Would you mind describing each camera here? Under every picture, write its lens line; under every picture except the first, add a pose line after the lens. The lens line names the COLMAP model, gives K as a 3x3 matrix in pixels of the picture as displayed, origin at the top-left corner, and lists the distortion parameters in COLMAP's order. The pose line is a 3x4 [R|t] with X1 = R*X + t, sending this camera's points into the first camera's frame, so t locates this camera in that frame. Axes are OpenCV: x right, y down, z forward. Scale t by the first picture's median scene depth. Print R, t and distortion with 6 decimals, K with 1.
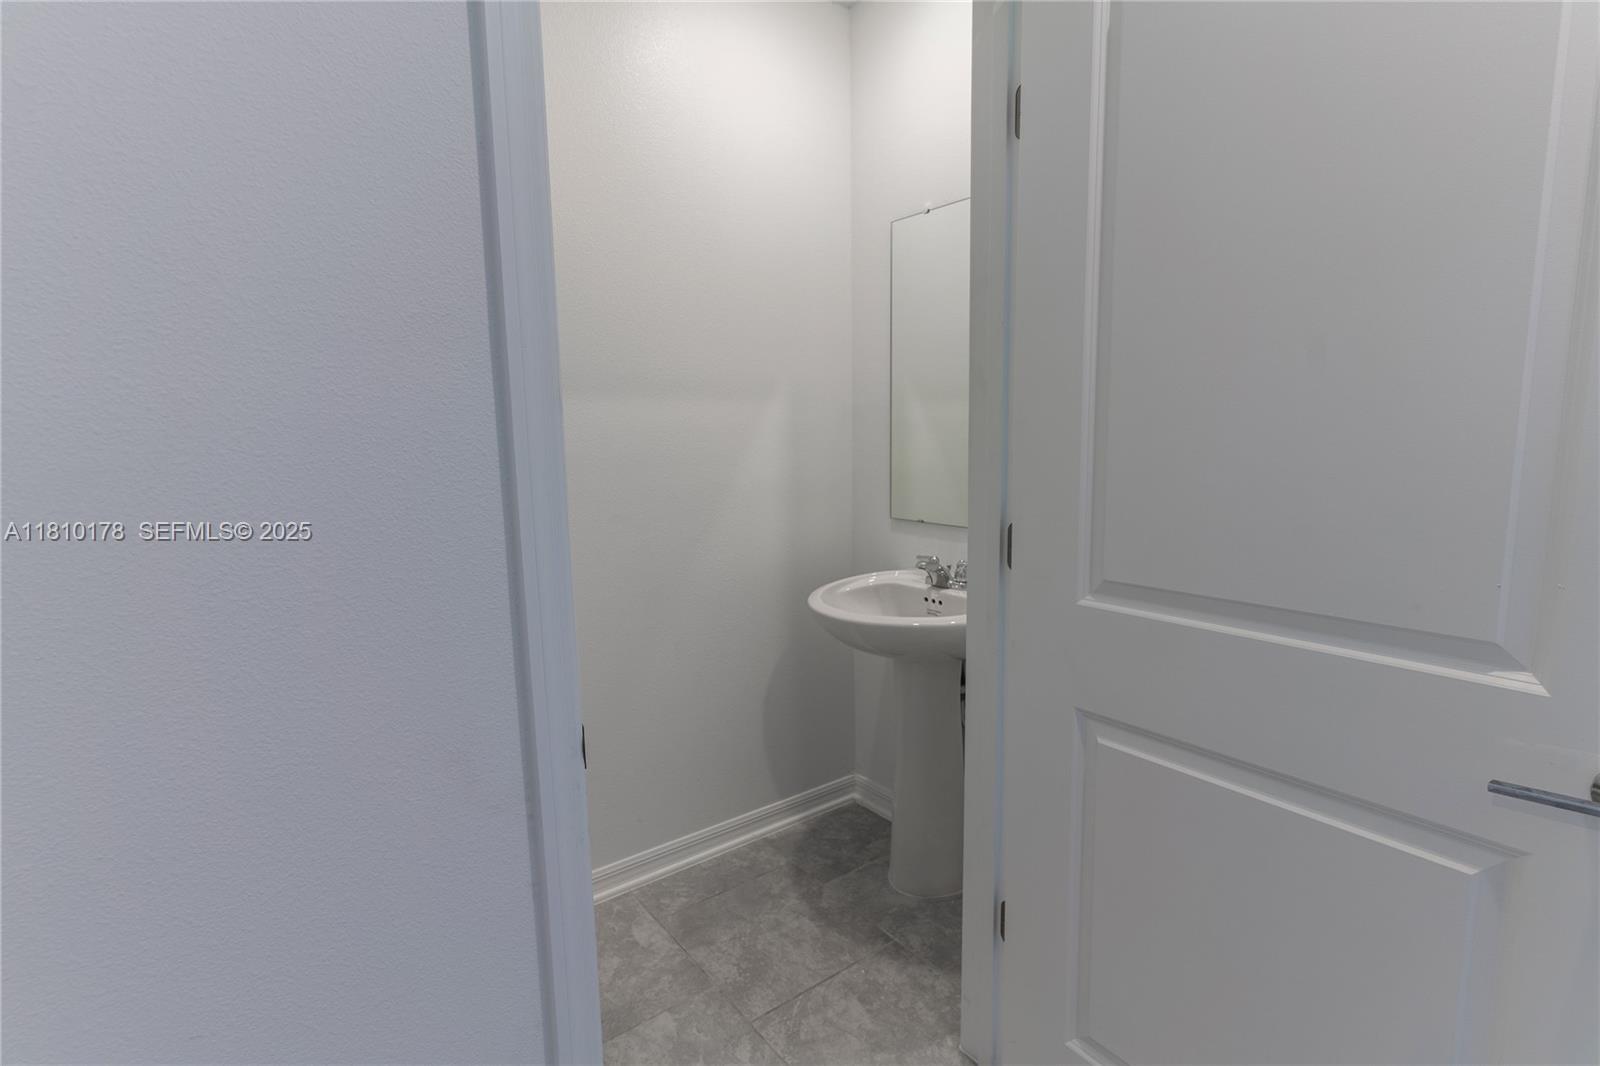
lens RADIAL K [[777.7, 0, 800.0], [0, 777.7, 533.0], [0, 0, 1]] dist [-0.002022, -0.000391]
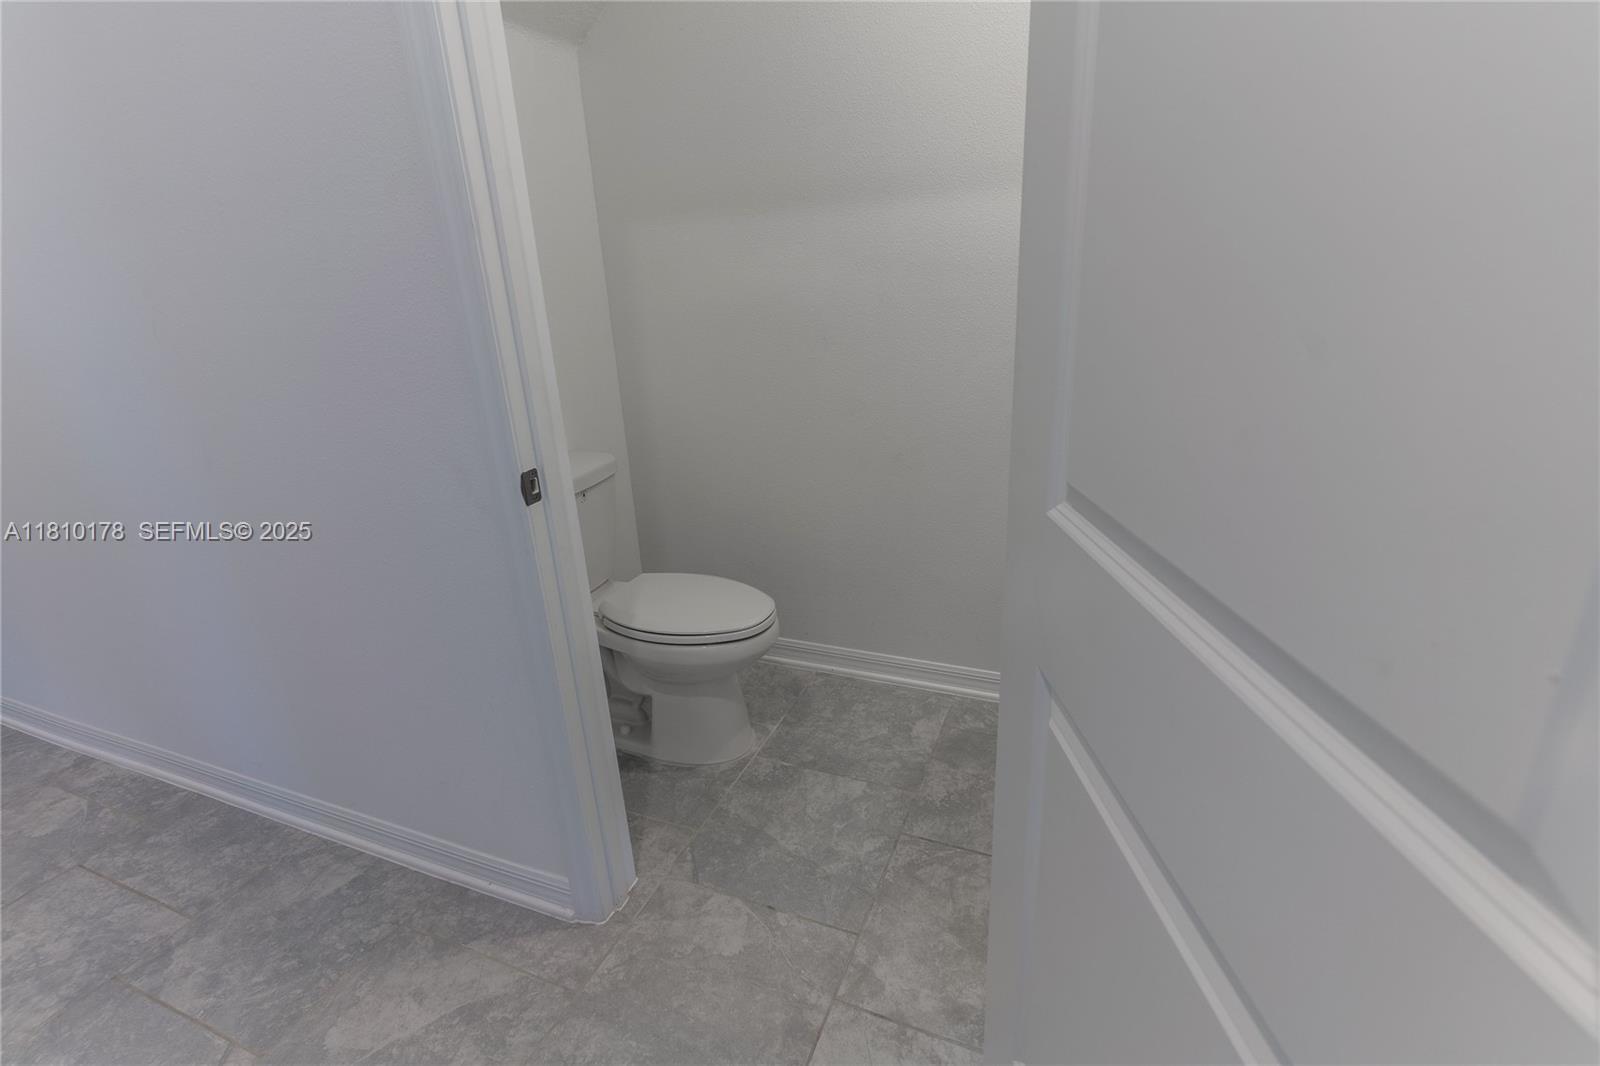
lens RADIAL K [[777.7, 0, 800.0], [0, 777.7, 533.0], [0, 0, 1]] dist [-0.002022, -0.000391]
pose [[0.490275, 0.288630, -0.822389, 0.610877], [-0.084356, 0.954858, 0.284833, -0.042900], [0.867476, -0.070273, 0.492490, 0.391513]]
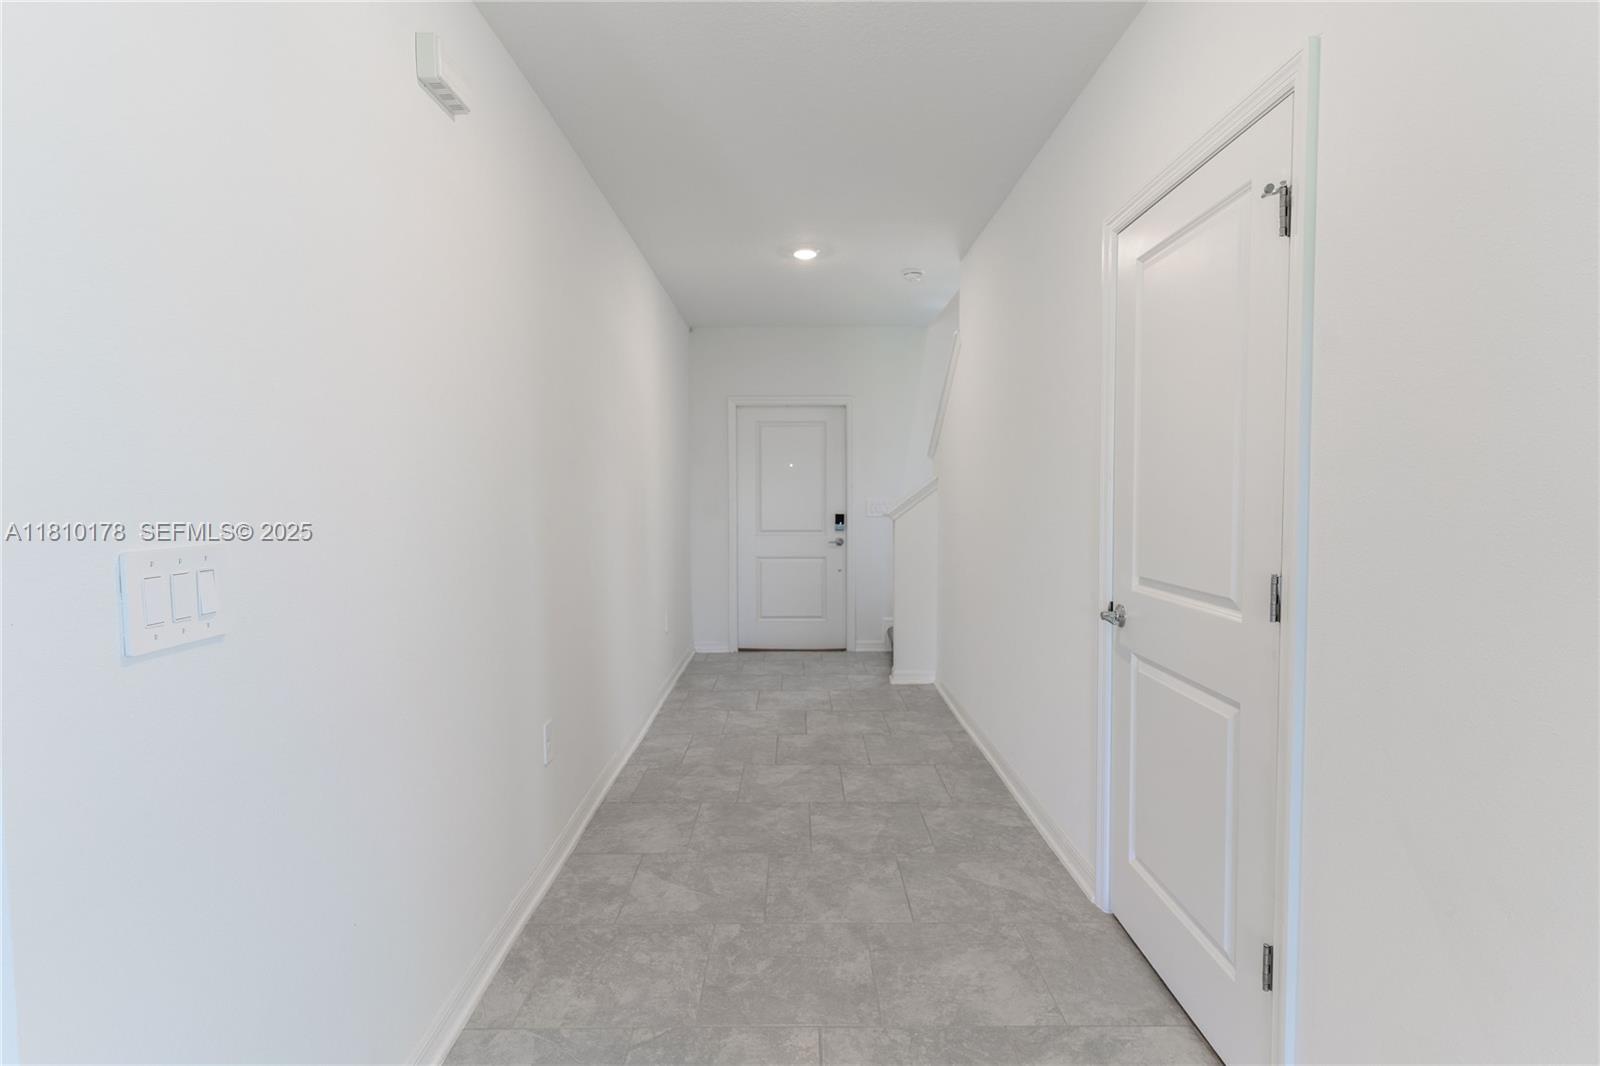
lens RADIAL K [[777.7, 0, 800.0], [0, 777.7, 533.0], [0, 0, 1]] dist [-0.002022, -0.000391]
pose [[-0.606057, 0.055428, -0.793488, 1.303860], [-0.106107, 0.983020, 0.149711, -0.143754], [0.788313, 0.174928, -0.589884, 0.902583]]
